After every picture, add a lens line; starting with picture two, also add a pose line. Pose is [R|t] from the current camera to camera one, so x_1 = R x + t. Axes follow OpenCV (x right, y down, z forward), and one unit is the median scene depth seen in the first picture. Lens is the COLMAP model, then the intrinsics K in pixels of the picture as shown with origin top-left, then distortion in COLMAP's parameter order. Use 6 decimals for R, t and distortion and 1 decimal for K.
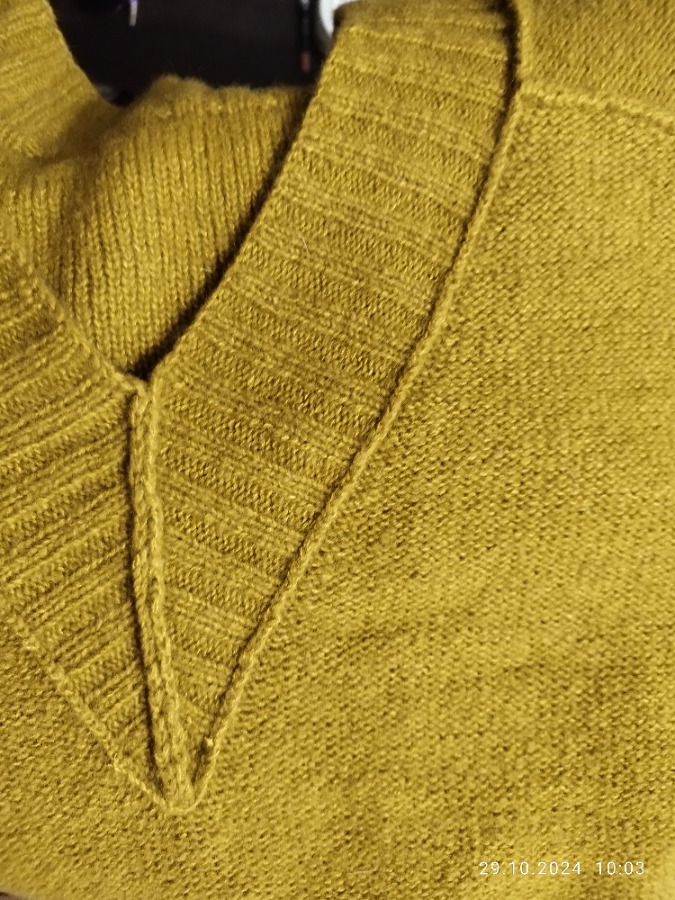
lens RADIAL K [[640.6, 0, 337.5], [0, 640.6, 450.0], [0, 0, 1]] dist [-0.036784, 0.002705]
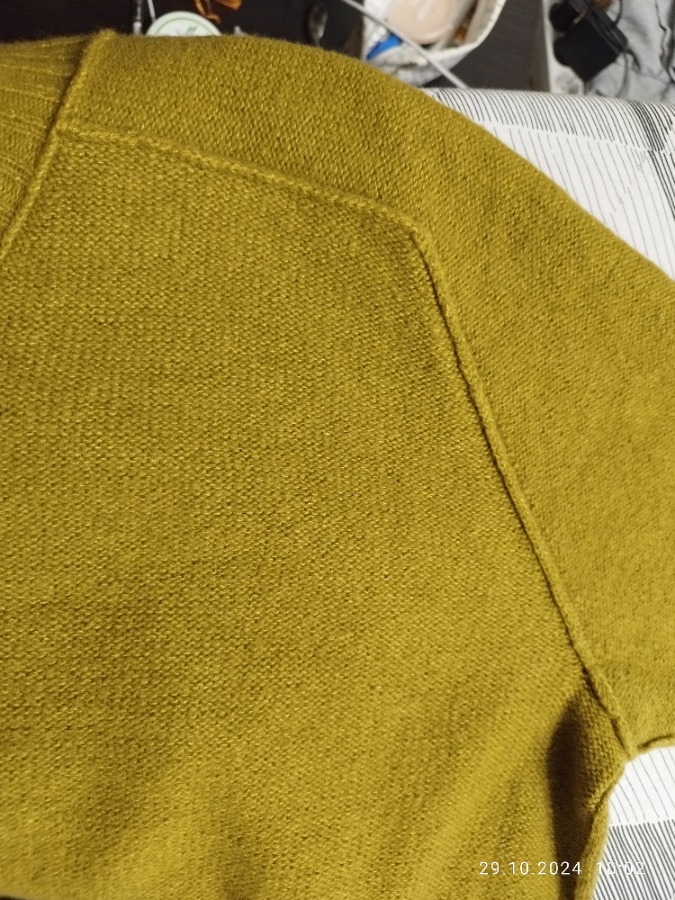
lens RADIAL K [[630.6, 0, 337.5], [0, 630.6, 450.0], [0, 0, 1]] dist [-0.022757, -0.001032]
pose [[0.996577, 0.036043, 0.074403, 0.737671], [-0.032941, 0.998553, -0.042512, 0.087287], [-0.075828, 0.039915, 0.996322, -0.215707]]
